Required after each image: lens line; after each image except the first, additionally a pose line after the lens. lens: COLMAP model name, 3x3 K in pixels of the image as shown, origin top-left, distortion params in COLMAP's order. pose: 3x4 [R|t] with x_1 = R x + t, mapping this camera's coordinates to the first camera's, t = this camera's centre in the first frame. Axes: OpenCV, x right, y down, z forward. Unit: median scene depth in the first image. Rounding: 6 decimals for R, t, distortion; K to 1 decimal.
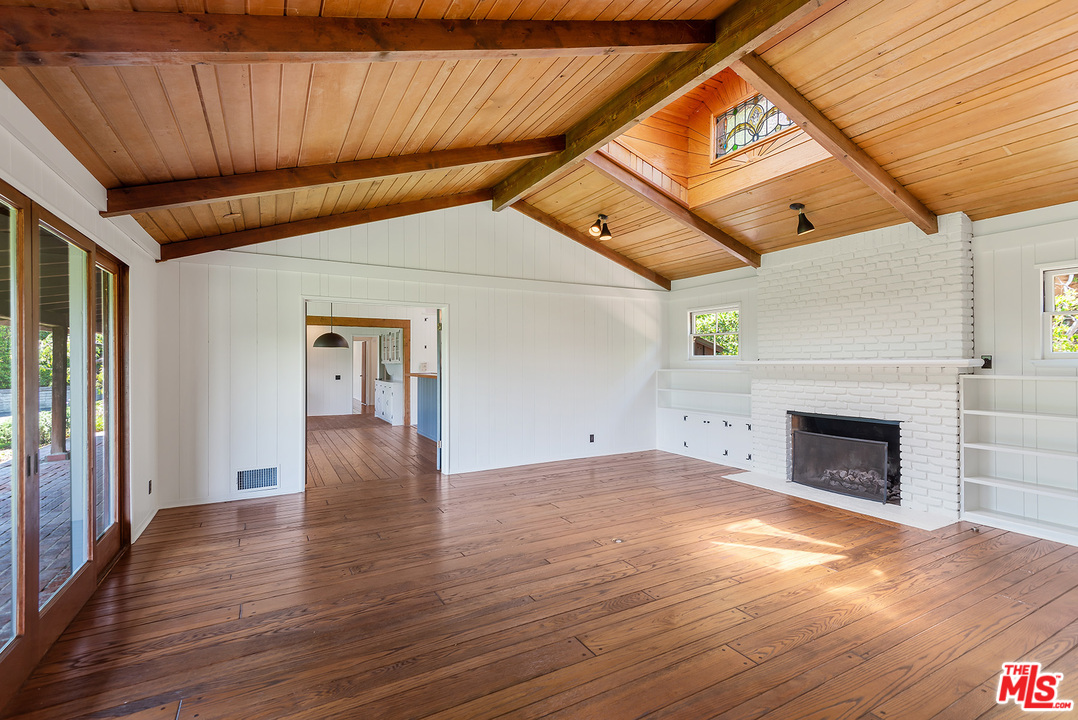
lens RADIAL K [[481.9, 0, 536.9], [0, 481.9, 360.6], [0, 0, 1]] dist [0.029627, -0.000838]
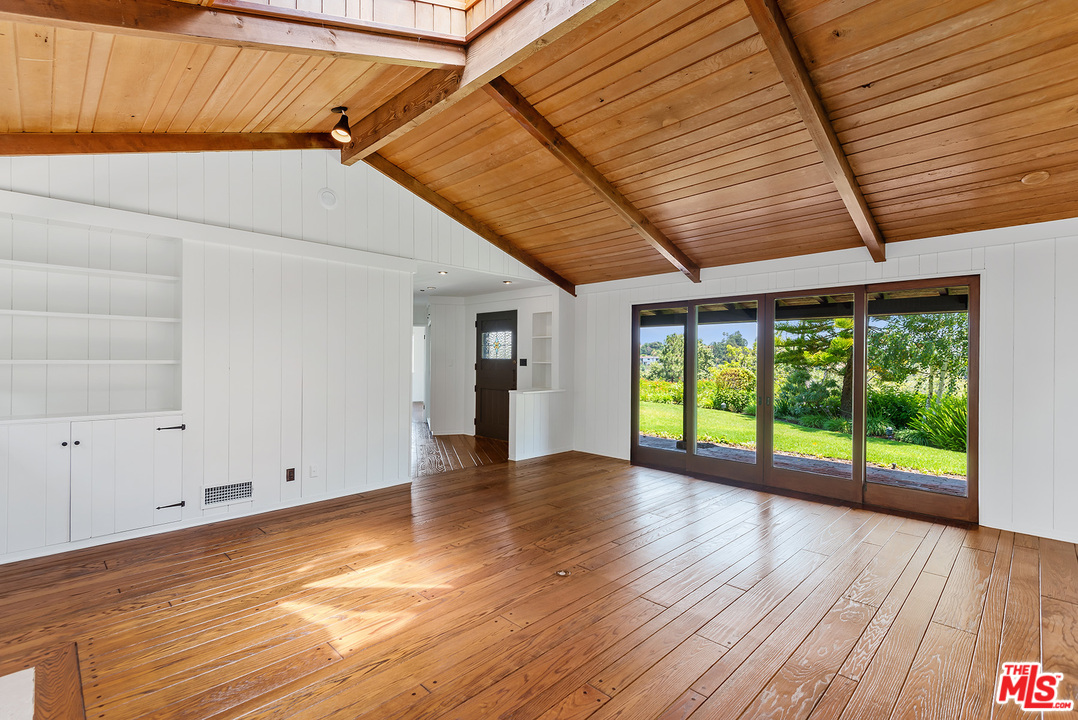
lens RADIAL K [[493.8, 0, 539.0], [0, 493.8, 360.3], [0, 0, 1]] dist [0.003320, 0.000203]
pose [[-0.959949, -0.001980, -0.280169, 0.352254], [-0.002926, 0.999991, 0.002958, 0.002314], [0.280161, 0.003659, -0.959946, 1.424859]]
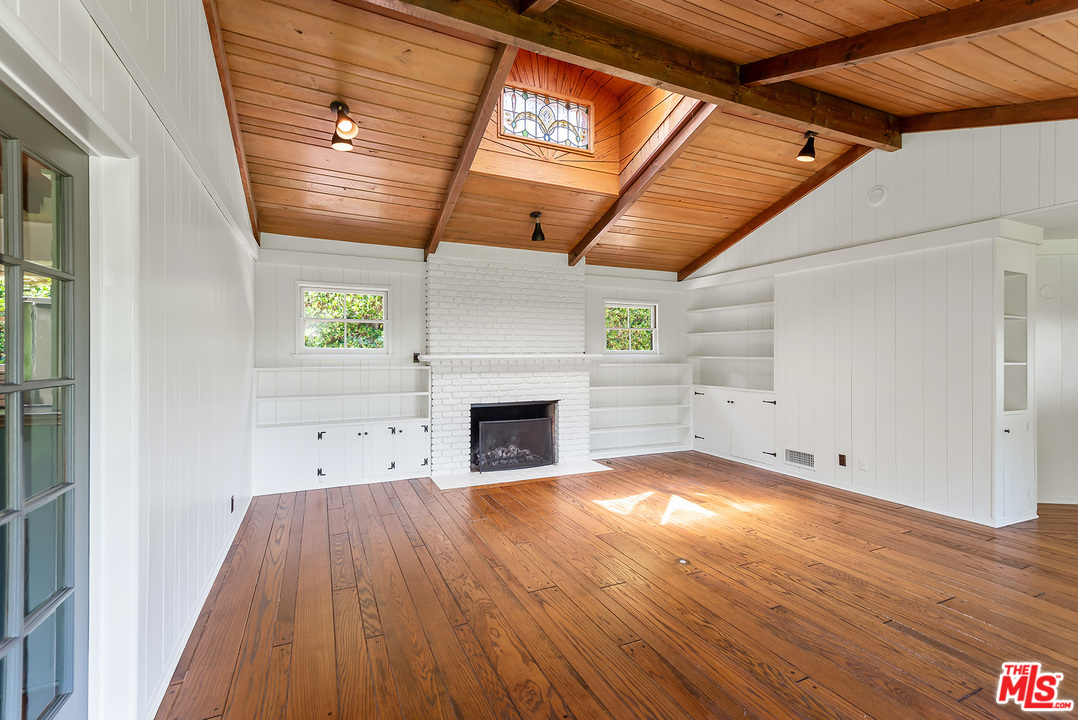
lens RADIAL K [[481.9, 0, 536.8], [0, 481.9, 357.6], [0, 0, 1]] dist [0.029627, -0.000838]
pose [[0.083025, -0.006788, 0.996524, -0.573262], [-0.000140, 0.999977, 0.006823, -0.001257], [-0.996547, -0.000706, 0.083022, 0.938545]]
